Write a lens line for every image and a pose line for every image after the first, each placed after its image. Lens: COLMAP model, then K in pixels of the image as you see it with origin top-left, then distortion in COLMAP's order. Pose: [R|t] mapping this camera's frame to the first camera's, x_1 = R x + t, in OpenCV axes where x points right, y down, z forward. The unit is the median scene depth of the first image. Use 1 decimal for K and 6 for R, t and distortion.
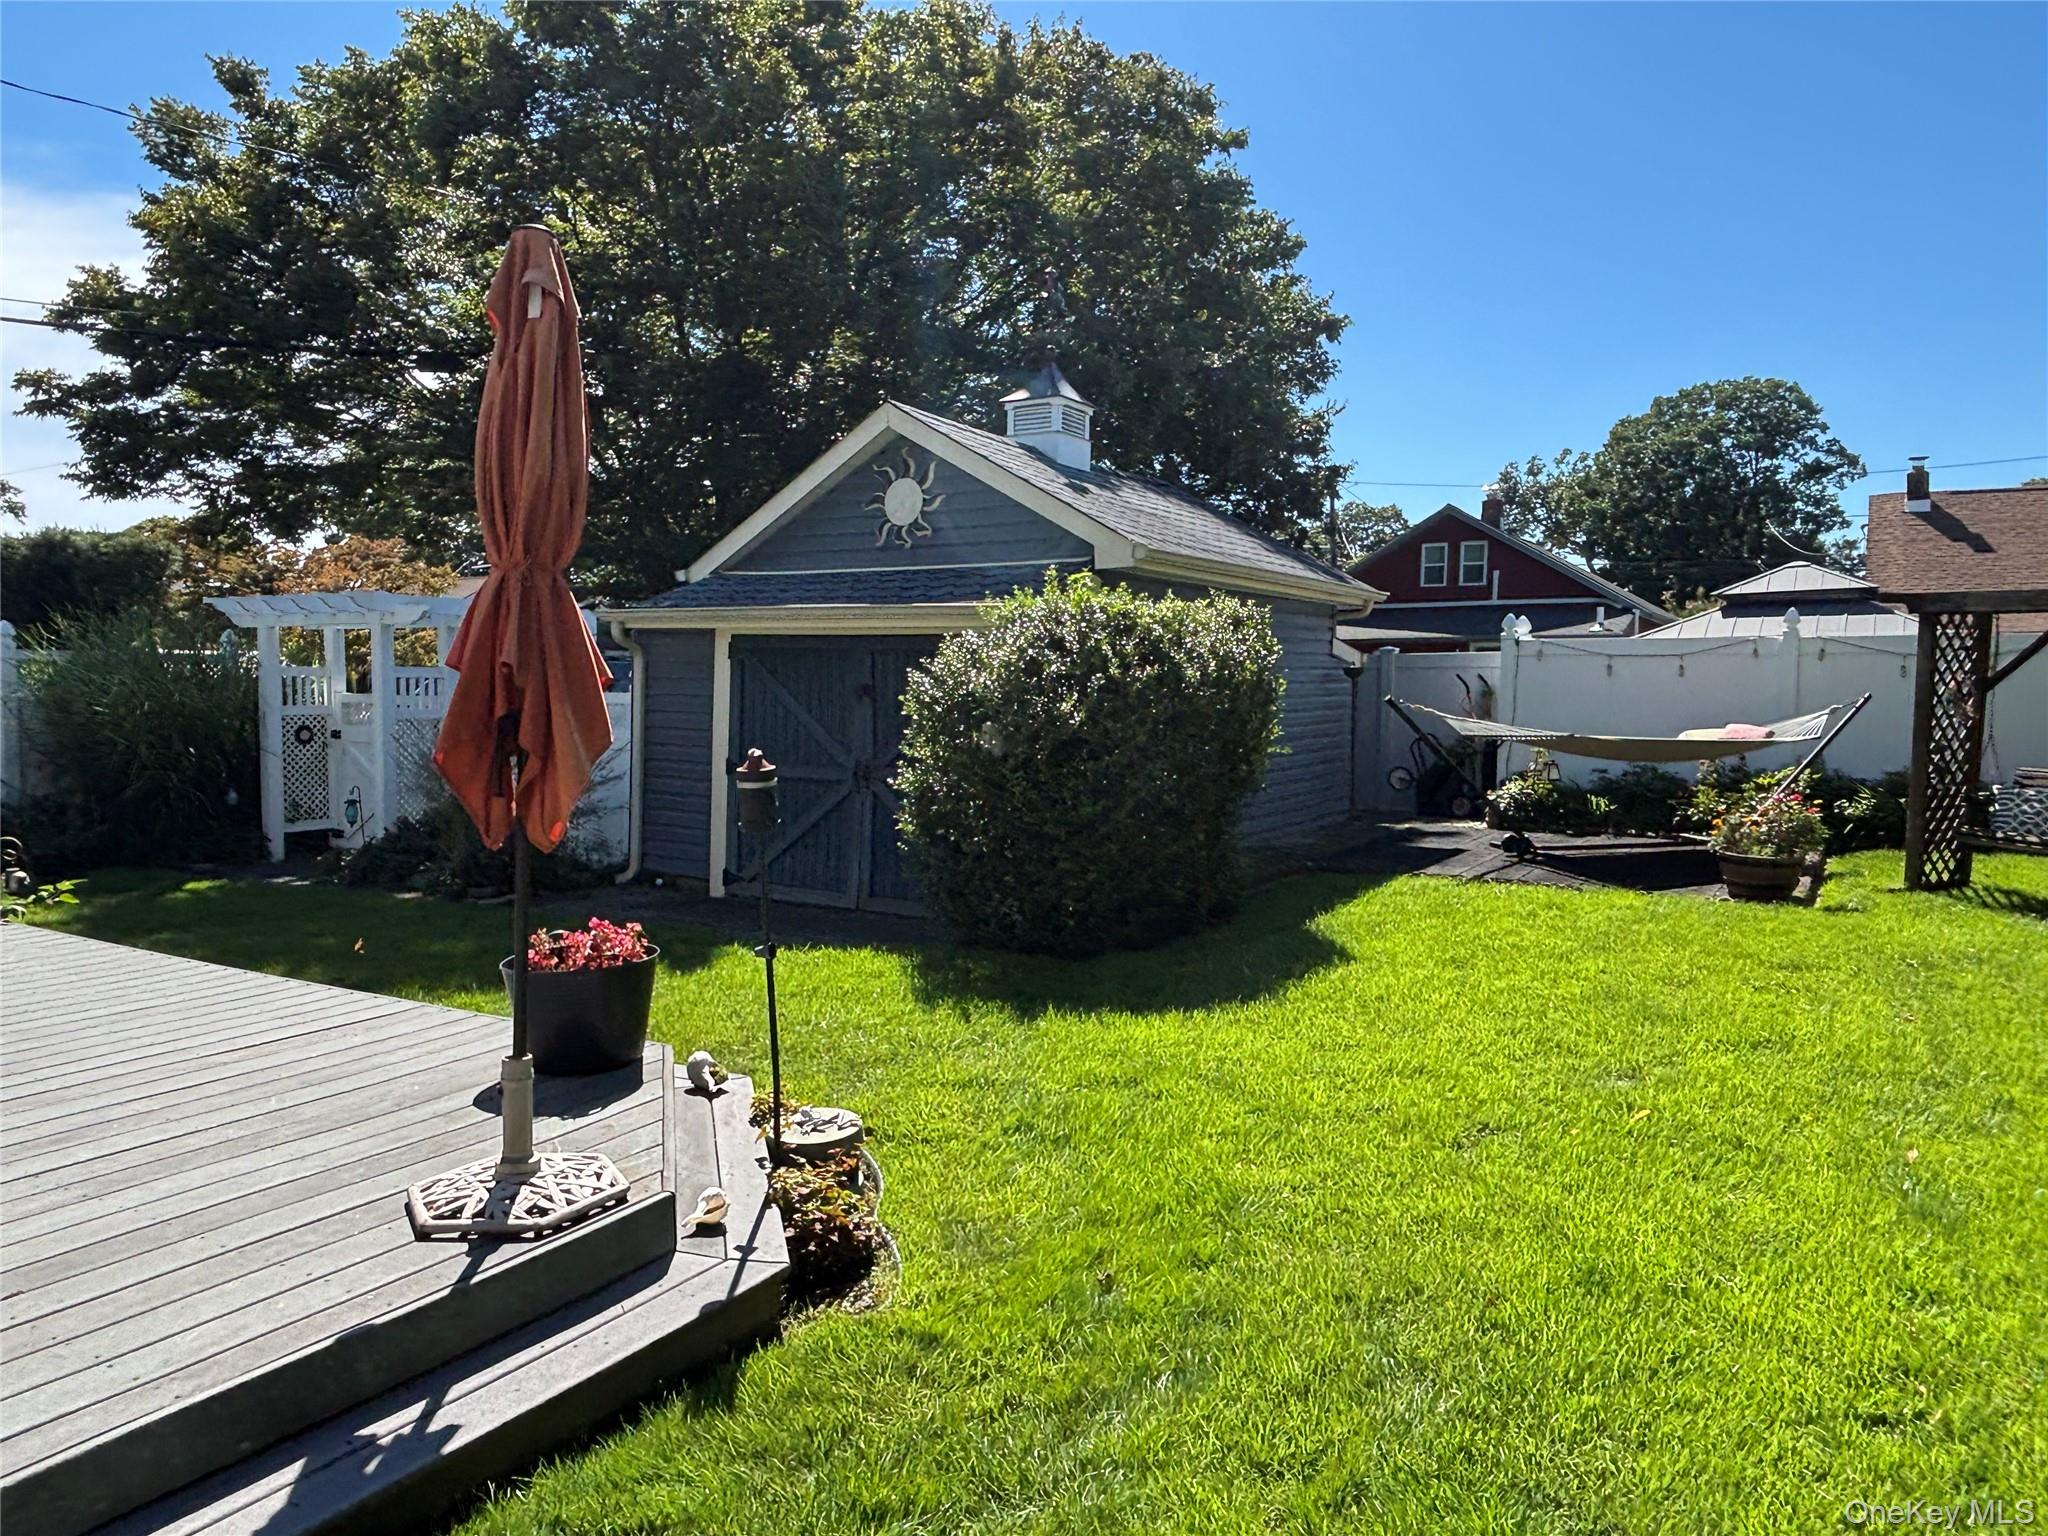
lens RADIAL K [[1394.8, 0, 1024.0], [0, 1394.8, 768.0], [0, 0, 1]] dist [-0.006017, -0.001530]
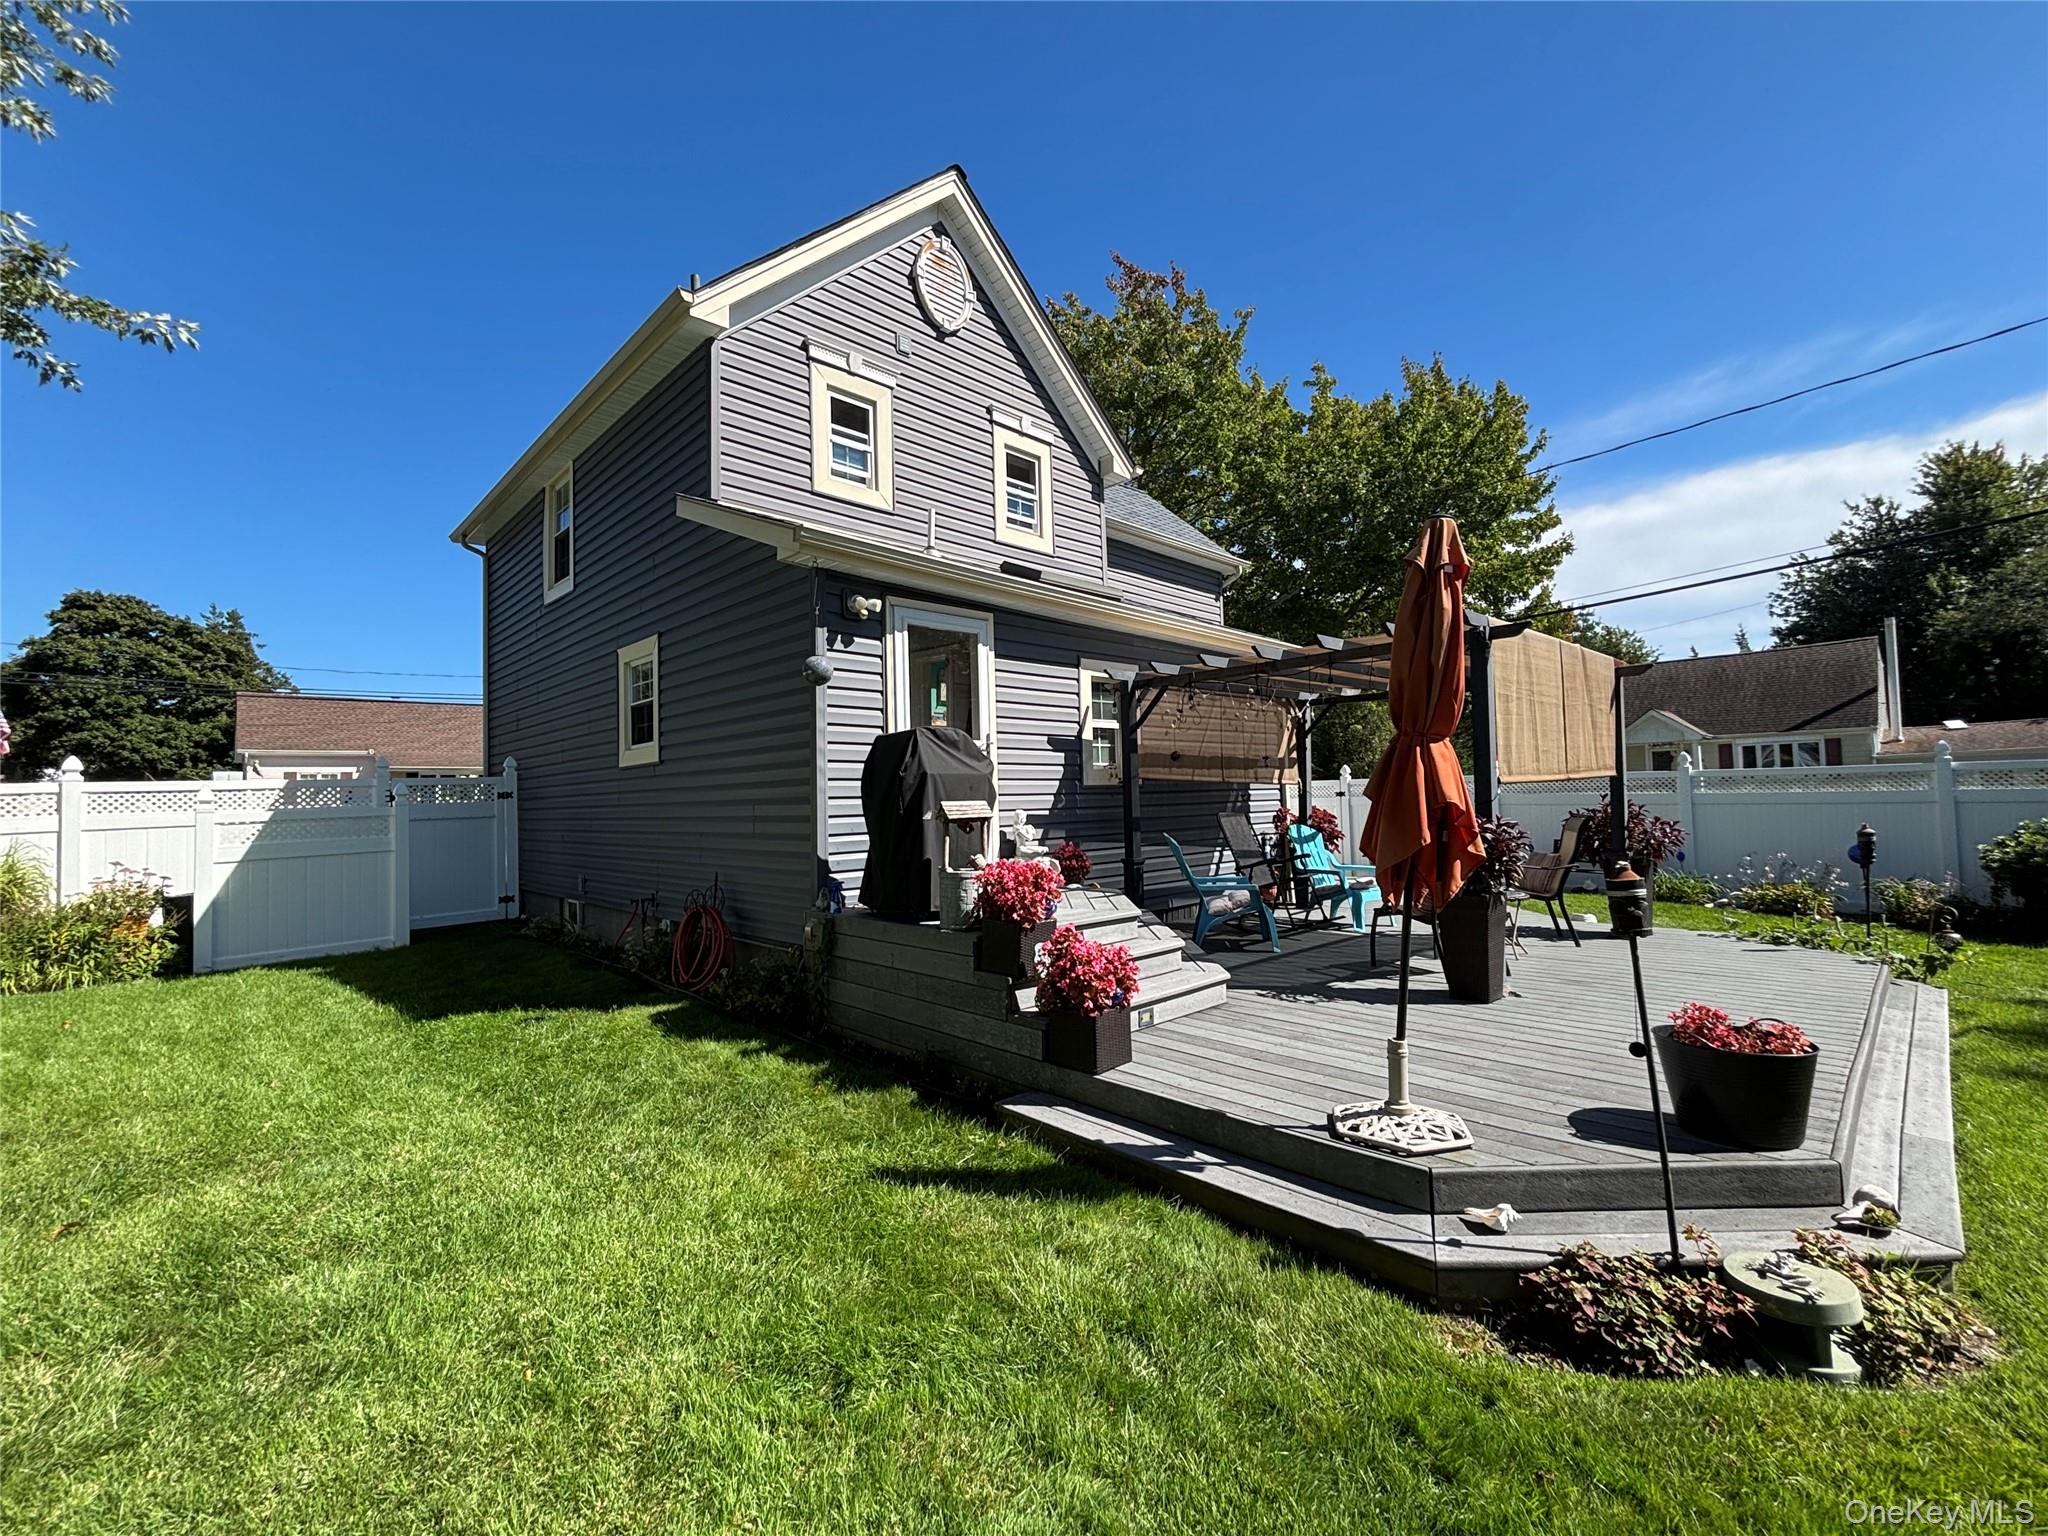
lens RADIAL K [[868.0, 0, 1029.5], [0, 868.0, 775.9], [0, 0, 1]] dist [-0.001283, -0.000090]
pose [[-0.259208, -0.027358, -0.965434, 0.767052], [-0.042792, 0.998942, -0.016818, -0.061921], [0.964873, 0.036954, -0.260104, 0.909097]]
